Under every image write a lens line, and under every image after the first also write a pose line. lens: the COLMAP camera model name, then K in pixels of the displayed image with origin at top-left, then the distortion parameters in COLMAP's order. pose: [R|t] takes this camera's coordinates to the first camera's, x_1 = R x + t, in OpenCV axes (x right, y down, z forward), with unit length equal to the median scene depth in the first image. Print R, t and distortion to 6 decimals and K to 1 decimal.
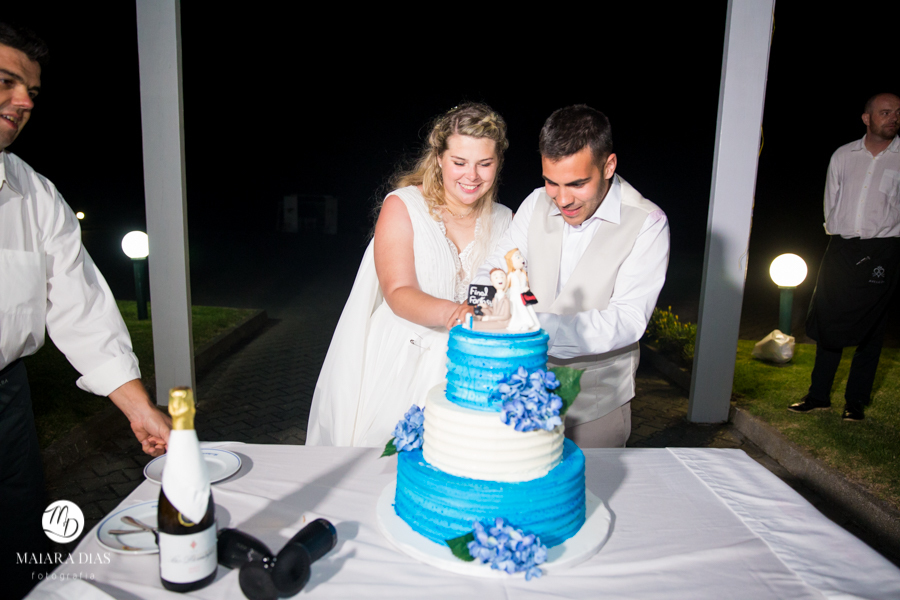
lens RADIAL K [[660.0, 0, 450.0], [0, 660.0, 300.0], [0, 0, 1]] dist [-0.080251, 0.000238]
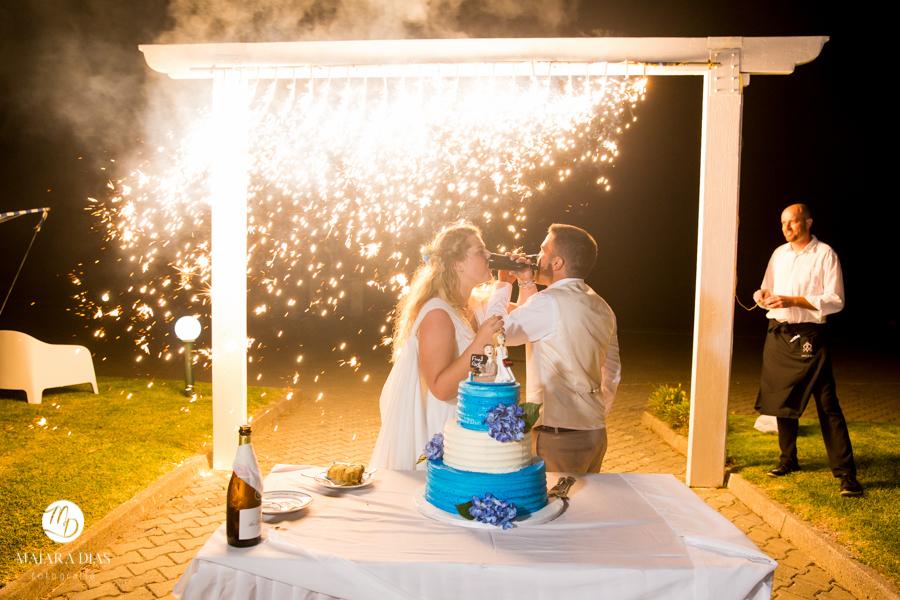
lens RADIAL K [[695.4, 0, 450.0], [0, 695.4, 300.0], [0, 0, 1]] dist [-0.001655, -0.003844]
pose [[0.999071, -0.007242, -0.042478, 0.053636], [0.002039, 0.992615, -0.121291, 0.054732], [0.043043, 0.121092, 0.991708, -0.768379]]
